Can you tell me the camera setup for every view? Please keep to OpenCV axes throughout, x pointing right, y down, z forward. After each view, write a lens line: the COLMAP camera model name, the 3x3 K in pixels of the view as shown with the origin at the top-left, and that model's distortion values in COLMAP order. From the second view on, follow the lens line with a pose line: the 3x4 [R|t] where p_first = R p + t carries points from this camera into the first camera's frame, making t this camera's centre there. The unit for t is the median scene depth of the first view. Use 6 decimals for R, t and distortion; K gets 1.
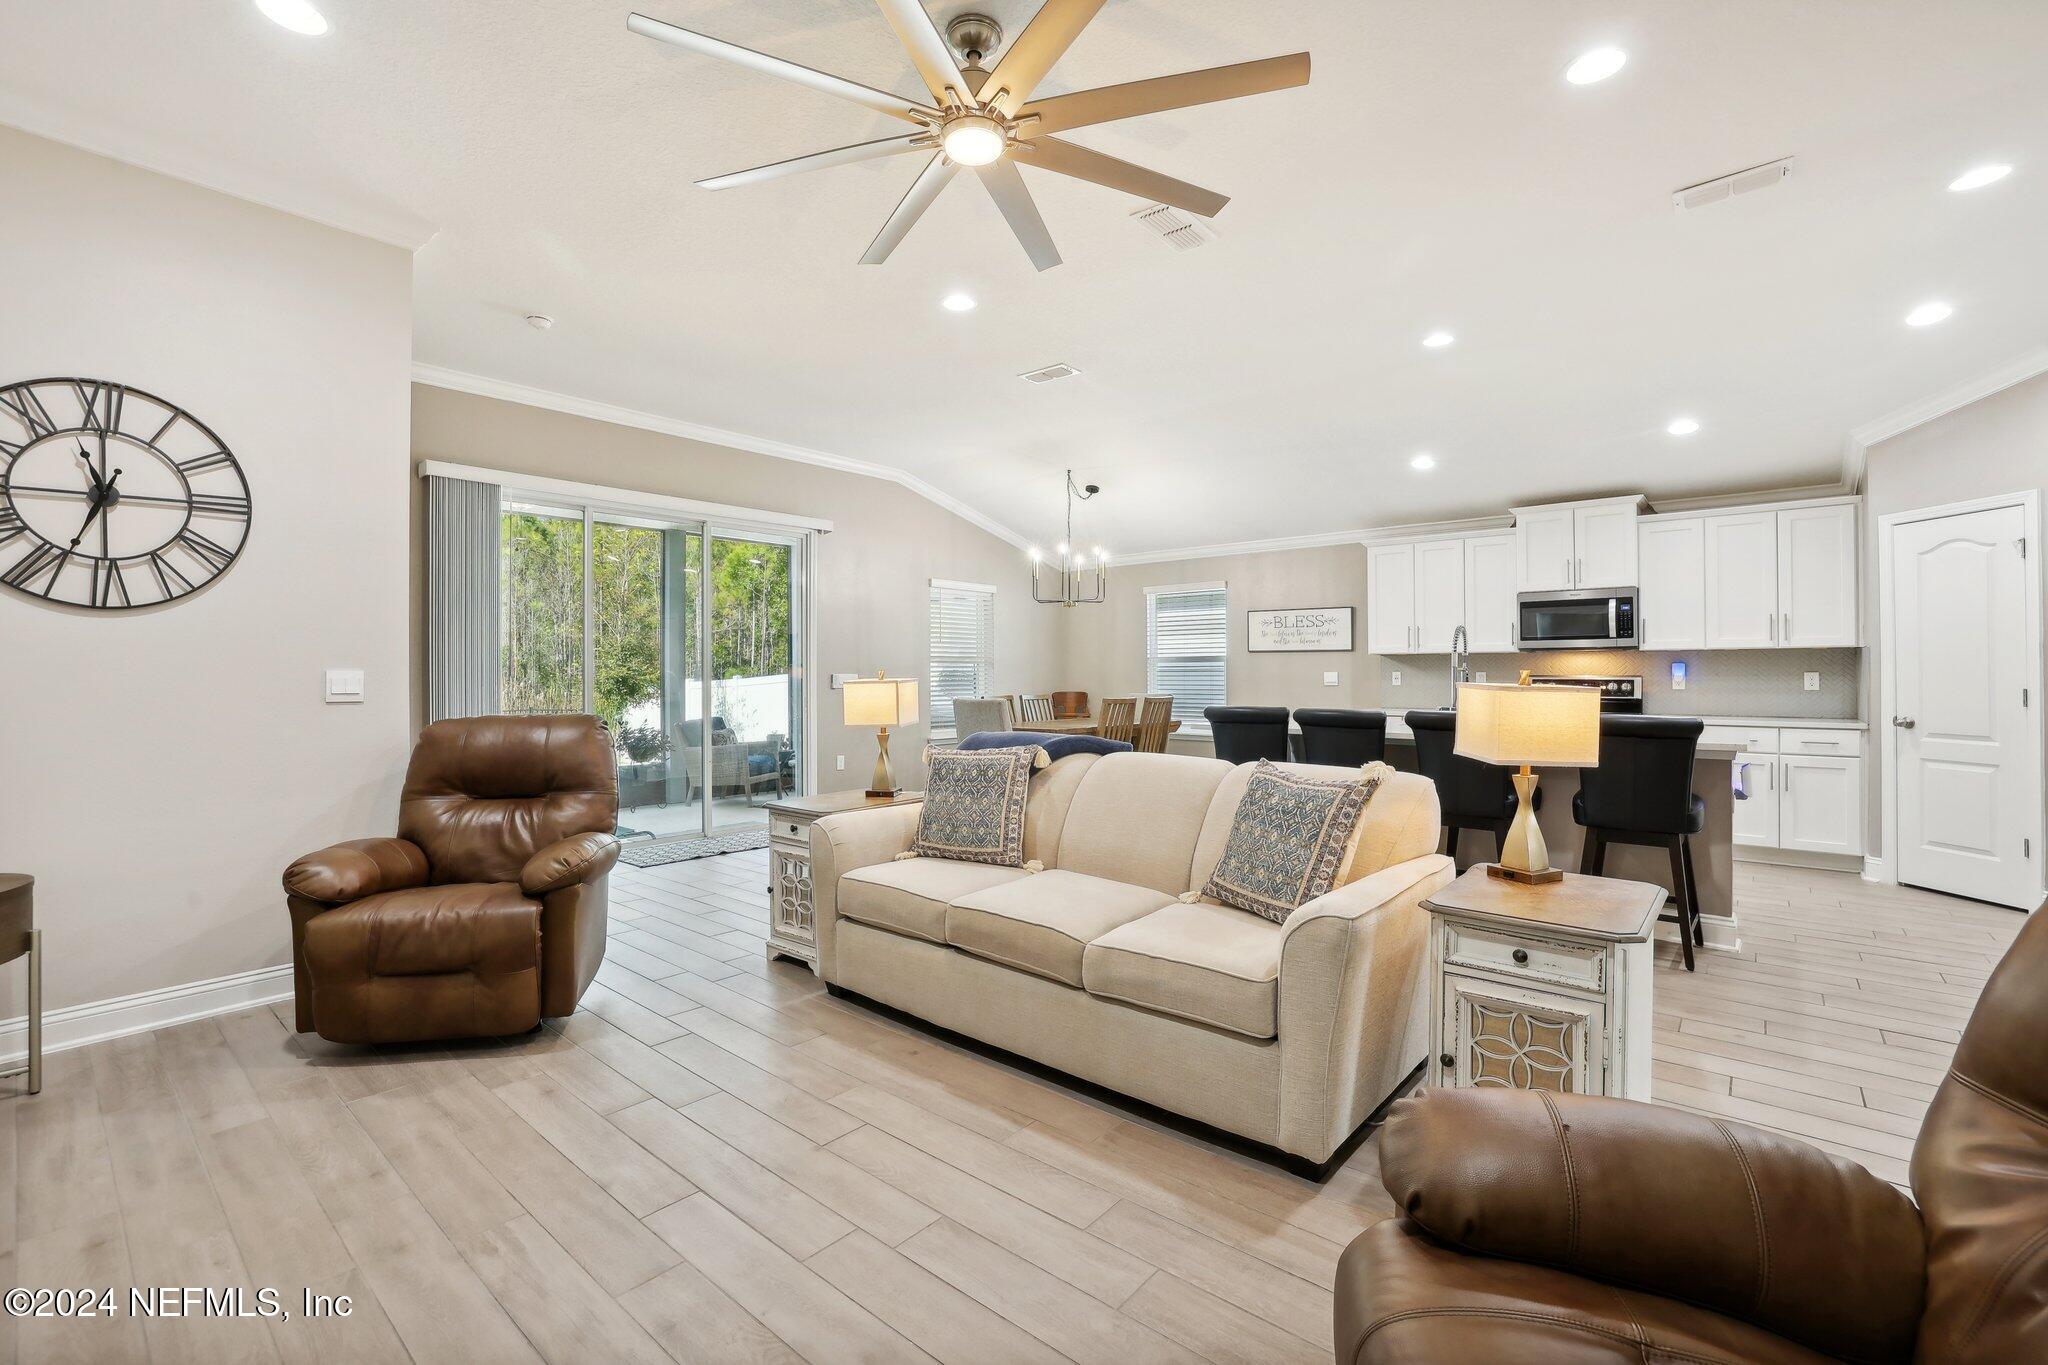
lens RADIAL K [[888.0, 0, 1004.6], [0, 888.0, 672.6], [0, 0, 1]] dist [-0.025333, 0.006565]
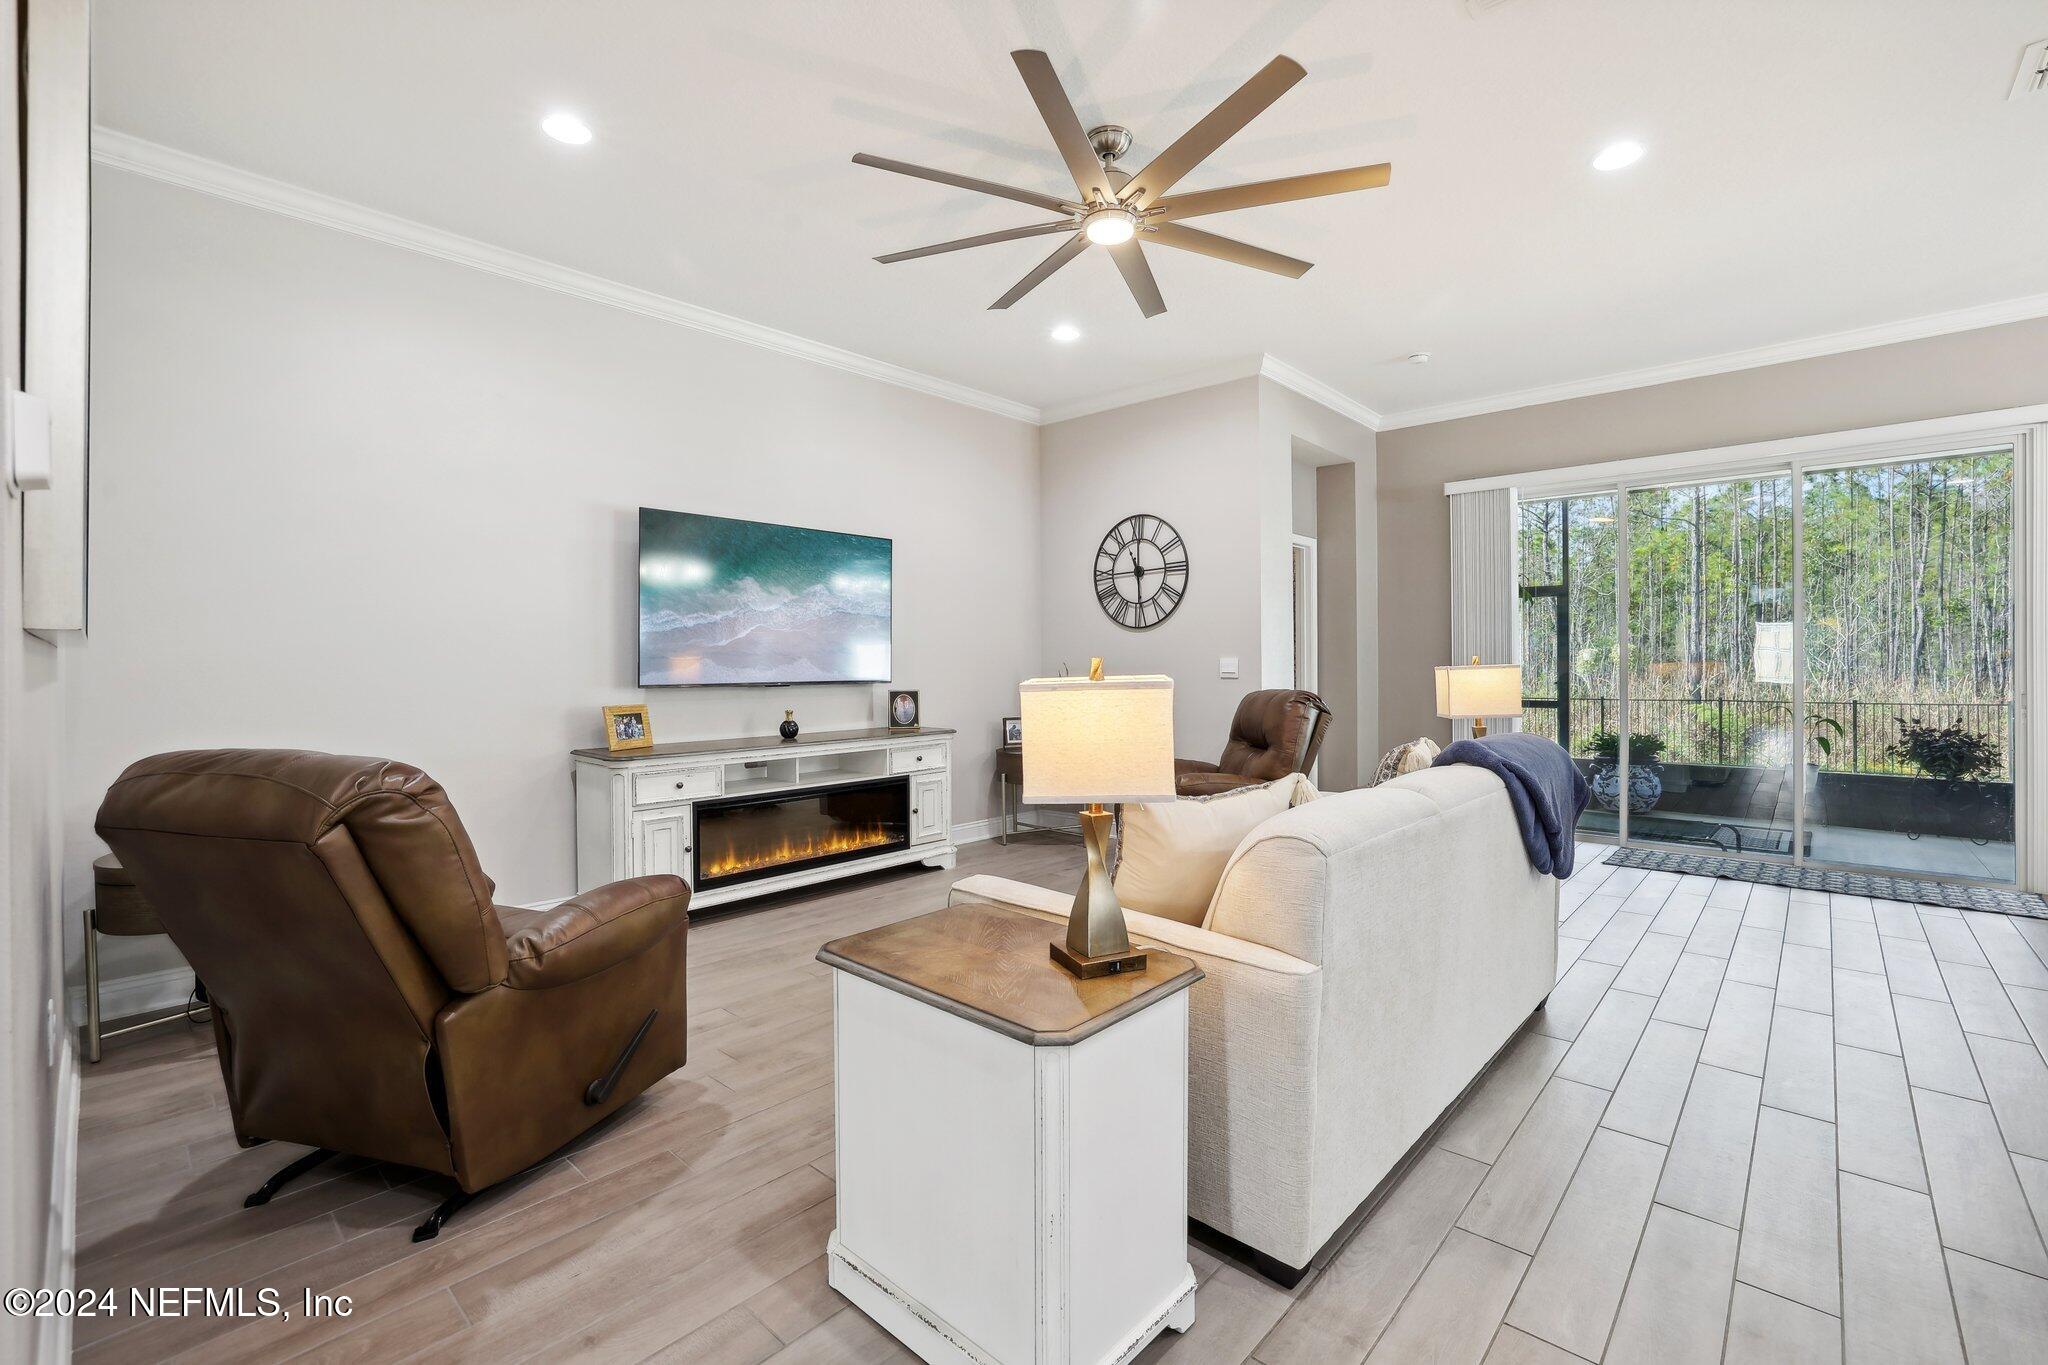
lens RADIAL K [[888.0, 0, 1034.2], [0, 888.0, 659.2], [0, 0, 1]] dist [-0.025333, 0.006565]
pose [[-0.014956, -0.000327, -0.999888, 0.932377], [0.006380, 0.999980, -0.000423, -0.001864], [0.999868, -0.006386, -0.014953, 0.717841]]
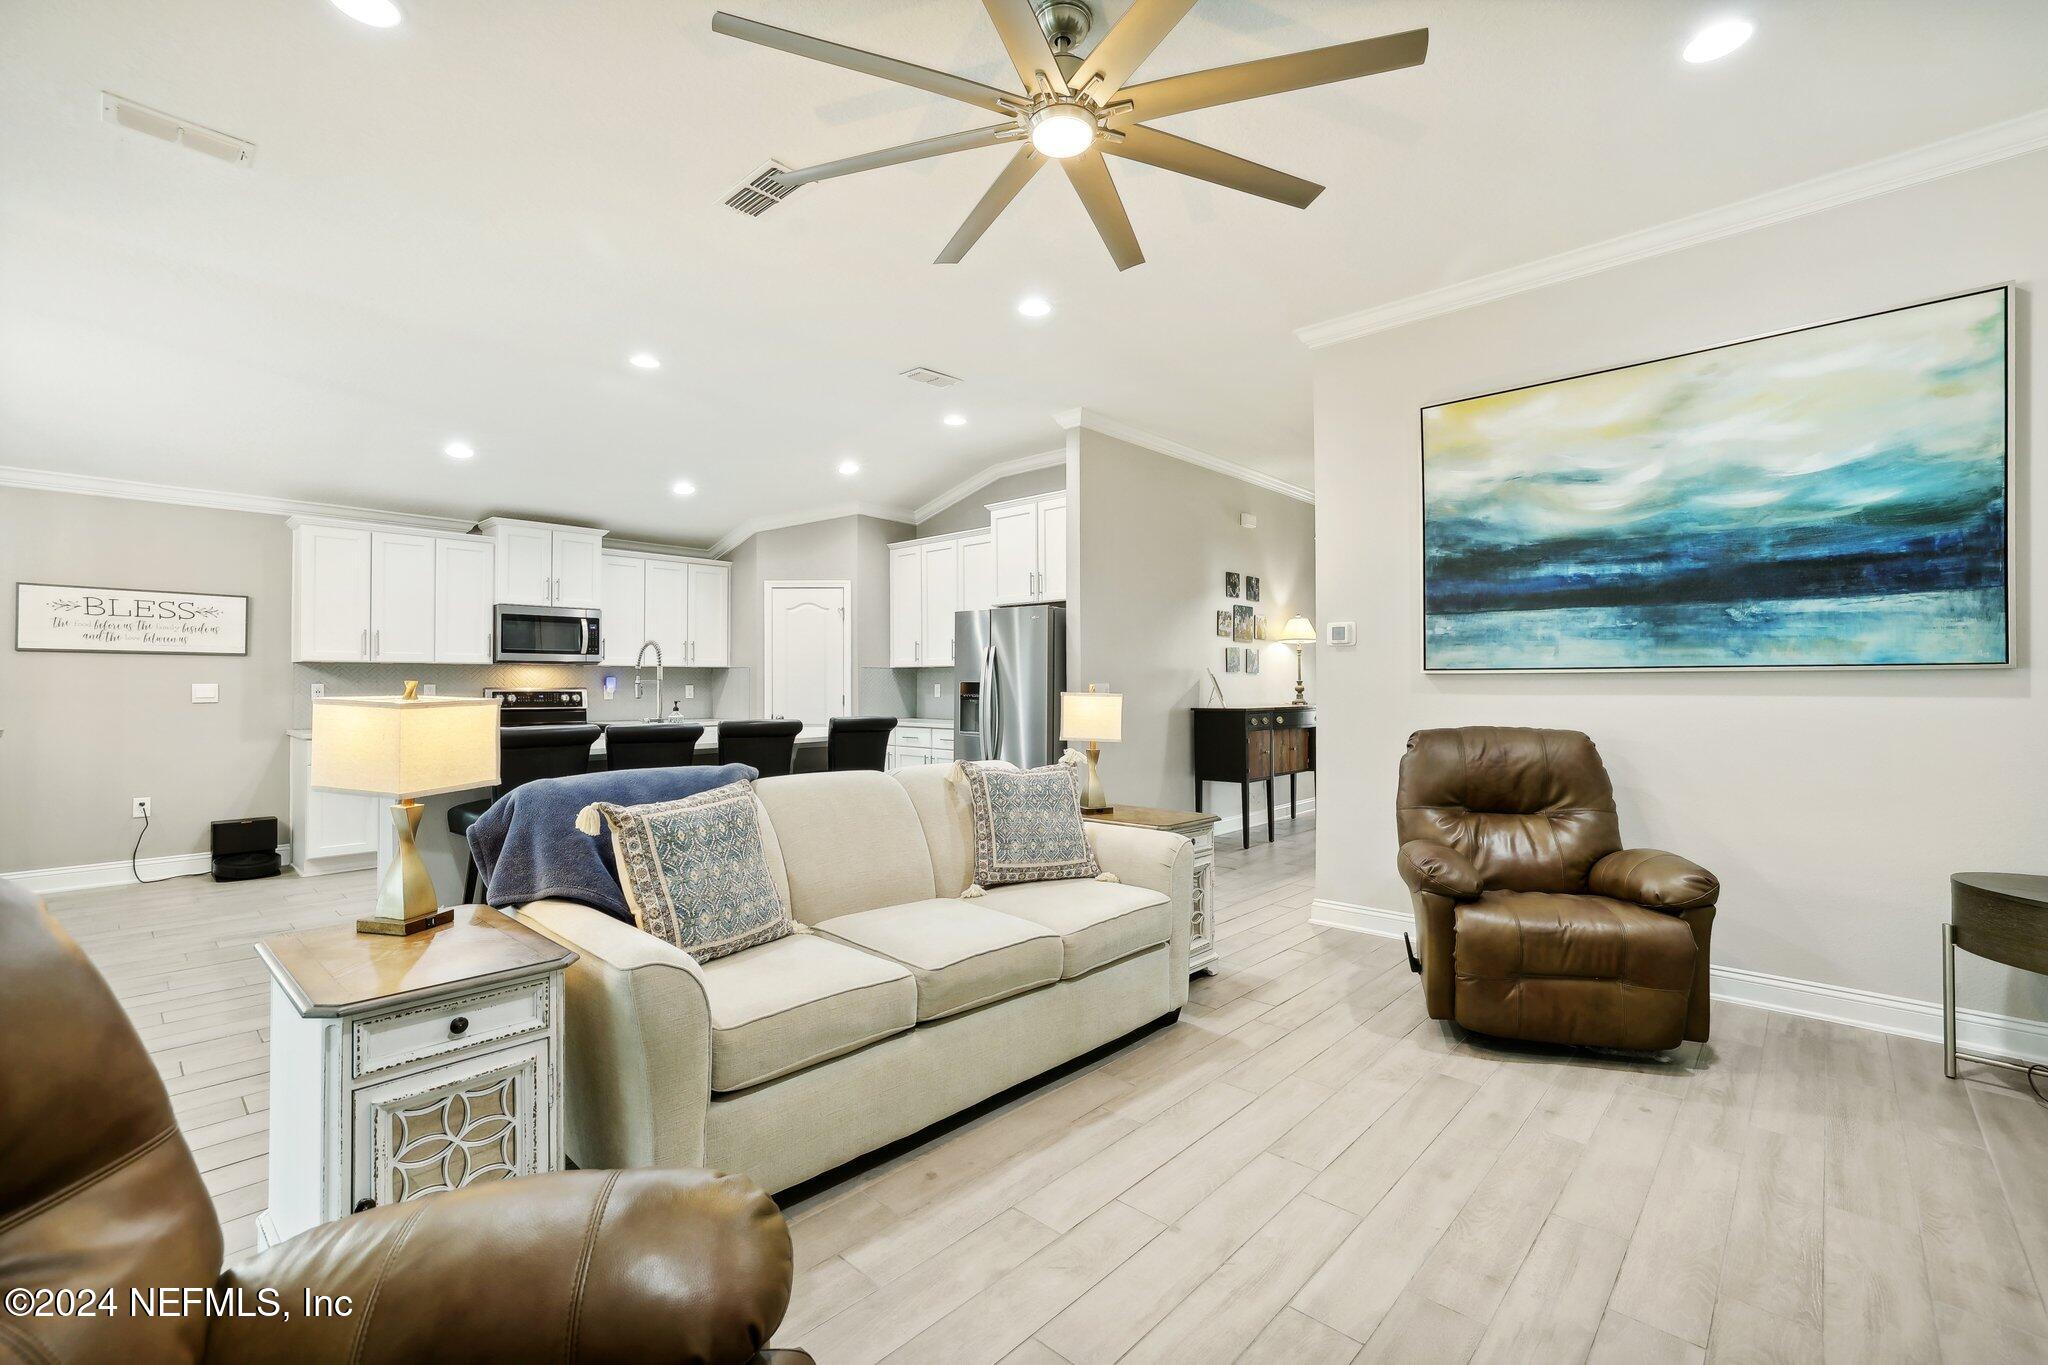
lens RADIAL K [[888.0, 0, 1021.4], [0, 888.0, 679.6], [0, 0, 1]] dist [-0.025333, 0.006565]
pose [[0.032371, 0.007721, 0.999446, -0.775689], [-0.000447, 0.999970, -0.007710, 0.002342], [-0.999476, -0.000197, 0.032373, 0.799126]]
